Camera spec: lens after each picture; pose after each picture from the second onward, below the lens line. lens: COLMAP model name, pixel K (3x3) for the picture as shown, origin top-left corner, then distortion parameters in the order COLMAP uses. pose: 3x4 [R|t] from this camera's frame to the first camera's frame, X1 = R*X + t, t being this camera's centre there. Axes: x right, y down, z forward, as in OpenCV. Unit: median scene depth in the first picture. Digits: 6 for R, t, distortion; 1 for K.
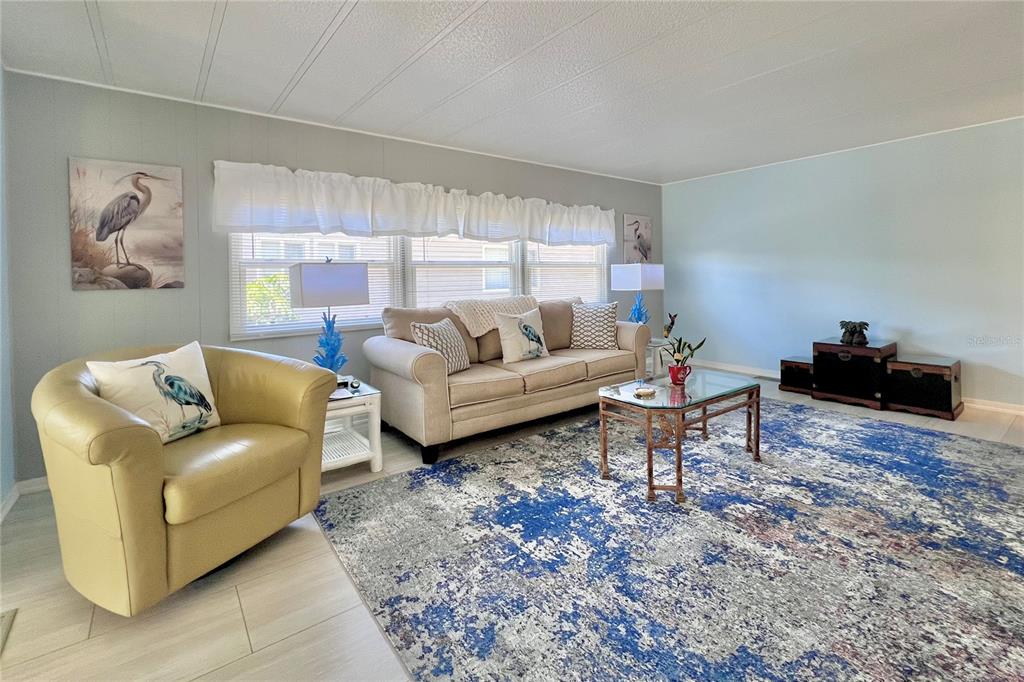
lens RADIAL K [[467.5, 0, 529.2], [0, 467.5, 273.5], [0, 0, 1]] dist [0.000081, -0.000077]
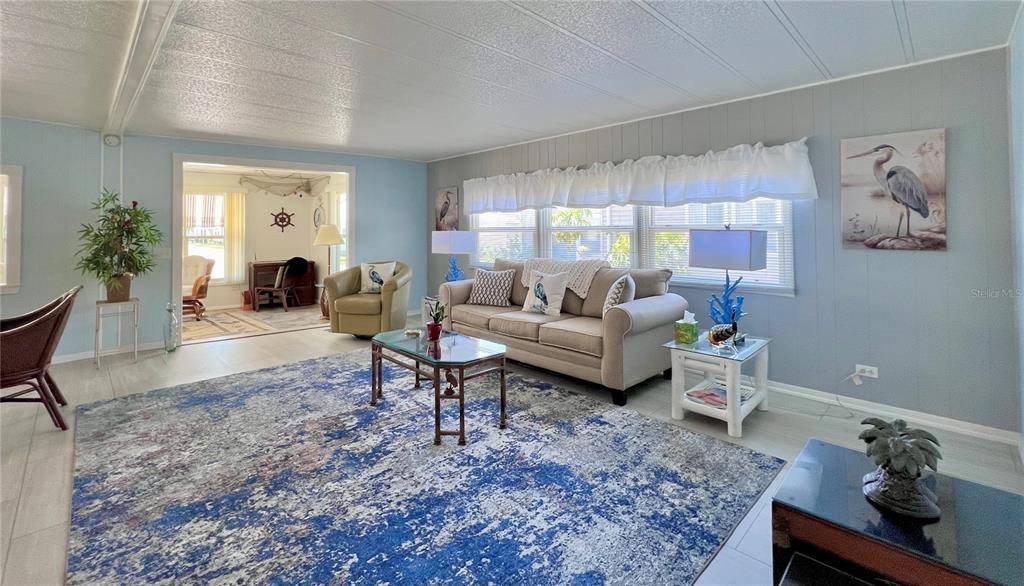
lens RADIAL K [[438.7, 0, 502.3], [0, 438.7, 218.4], [0, 0, 1]] dist [-0.001919, 0.001215]
pose [[0.095519, -0.012988, -0.995343, 1.391326], [0.006000, 0.999904, -0.012472, -0.050177], [0.995410, -0.004781, 0.095588, 1.039518]]
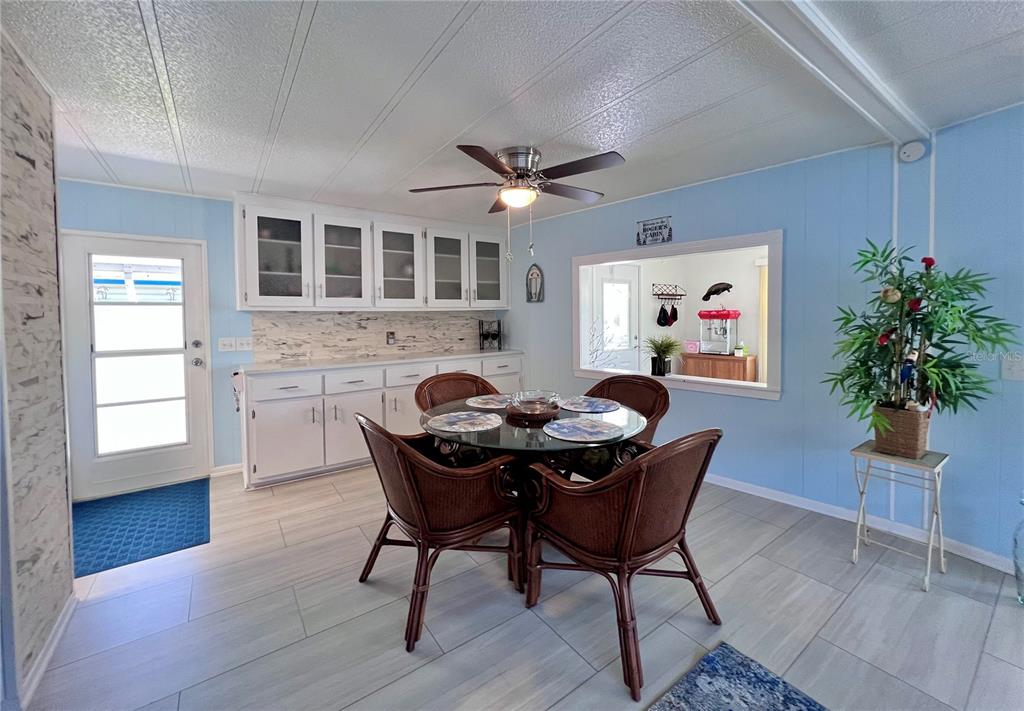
lens RADIAL K [[412.6, 0, 511.5], [0, 412.6, 328.1], [0, 0, 1]] dist [-0.008219, 0.000666]
pose [[-0.997959, 0.026119, 0.058275, 0.435588], [0.027844, 0.999192, 0.028977, -0.057118], [-0.057471, 0.030541, -0.997880, 0.647516]]
